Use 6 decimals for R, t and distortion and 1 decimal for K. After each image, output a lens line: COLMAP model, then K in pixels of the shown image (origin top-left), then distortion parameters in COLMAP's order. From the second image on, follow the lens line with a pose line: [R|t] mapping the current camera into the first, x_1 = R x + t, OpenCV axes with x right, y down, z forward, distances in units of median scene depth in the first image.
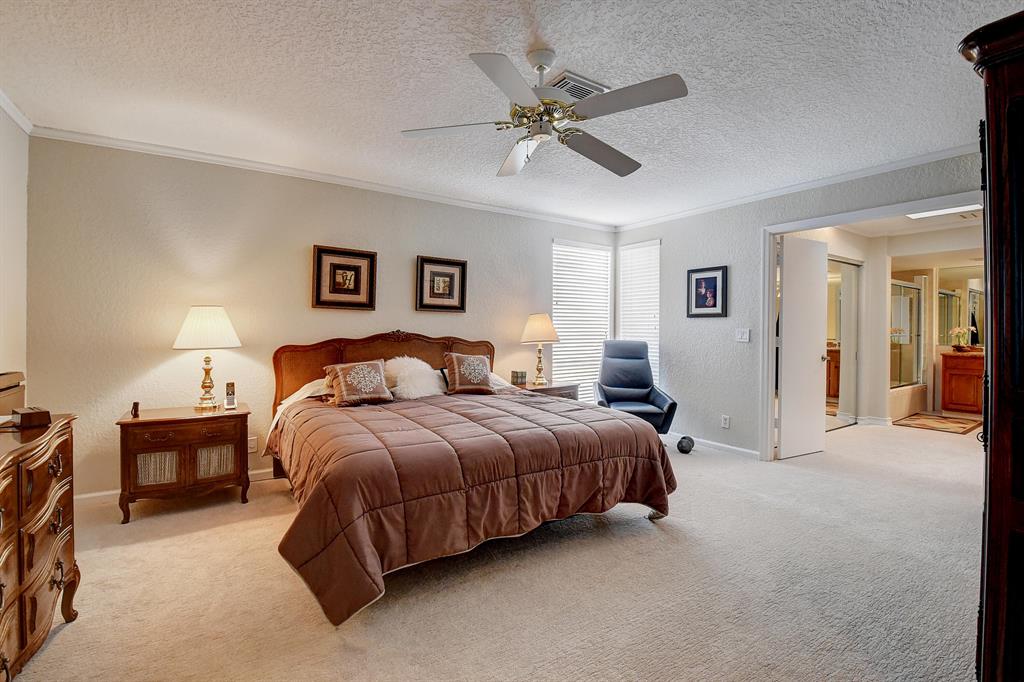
lens RADIAL K [[450.0, 0, 509.1], [0, 450.0, 331.4], [0, 0, 1]] dist [0.016575, -0.027466]
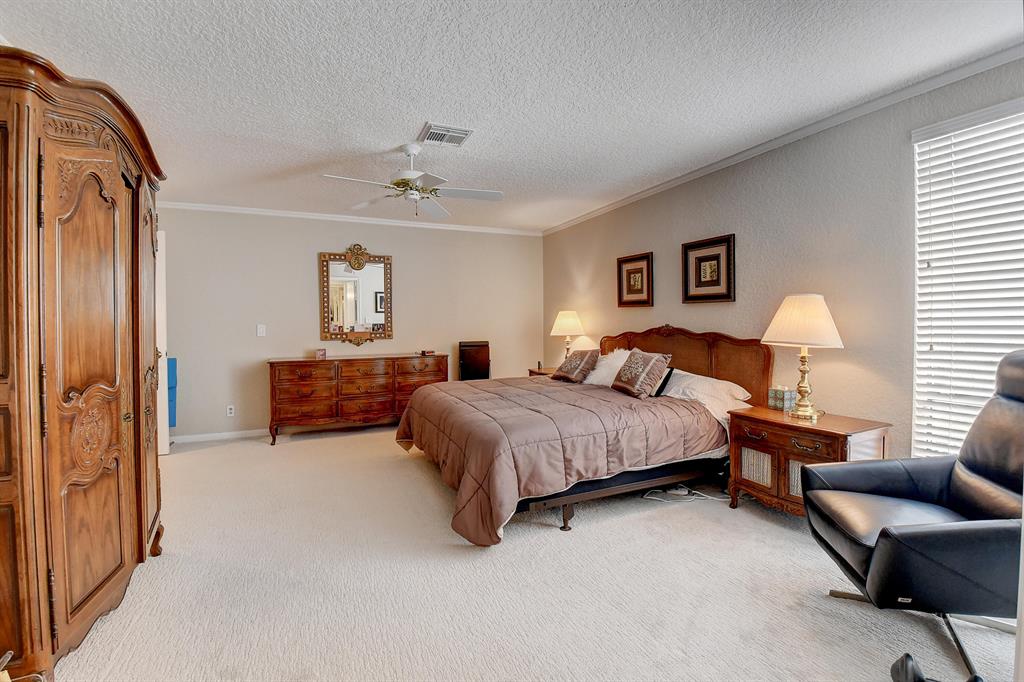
lens RADIAL K [[450.0, 0, 509.1], [0, 450.0, 331.4], [0, 0, 1]] dist [0.016575, -0.027466]
pose [[-0.175620, 0.012751, -0.984375, 0.763797], [-0.001328, 0.999912, 0.013189, -0.000165], [0.984457, 0.003623, -0.175588, 0.793983]]
